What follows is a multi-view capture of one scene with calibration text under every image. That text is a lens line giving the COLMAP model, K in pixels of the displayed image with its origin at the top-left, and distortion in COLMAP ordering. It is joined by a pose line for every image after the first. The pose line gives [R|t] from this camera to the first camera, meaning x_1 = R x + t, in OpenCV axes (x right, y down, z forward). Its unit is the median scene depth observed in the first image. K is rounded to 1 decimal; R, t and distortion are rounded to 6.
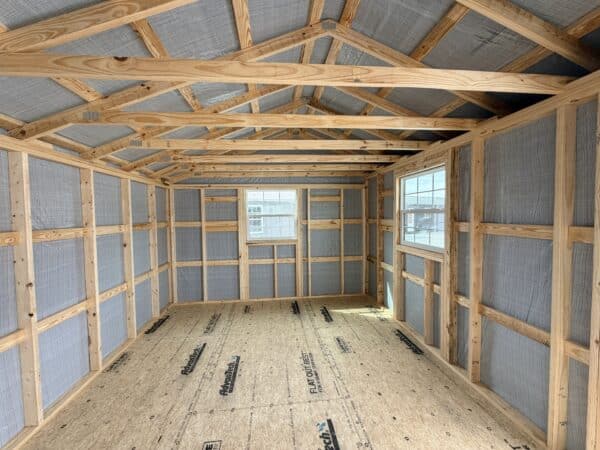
lens RADIAL K [[242.1, 0, 297.2], [0, 242.1, 224.7], [0, 0, 1]] dist [0.001718, 0.000214]
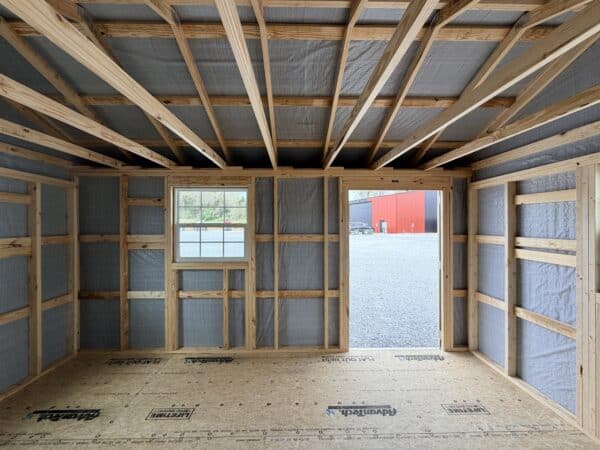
lens RADIAL K [[242.1, 0, 298.1], [0, 242.1, 224.6], [0, 0, 1]] dist [0.001718, 0.000214]
pose [[0.080960, 0.012949, 0.996633, -0.466019], [0.040764, 0.999036, -0.016292, -0.025837], [-0.995883, 0.041946, 0.080354, 0.523791]]
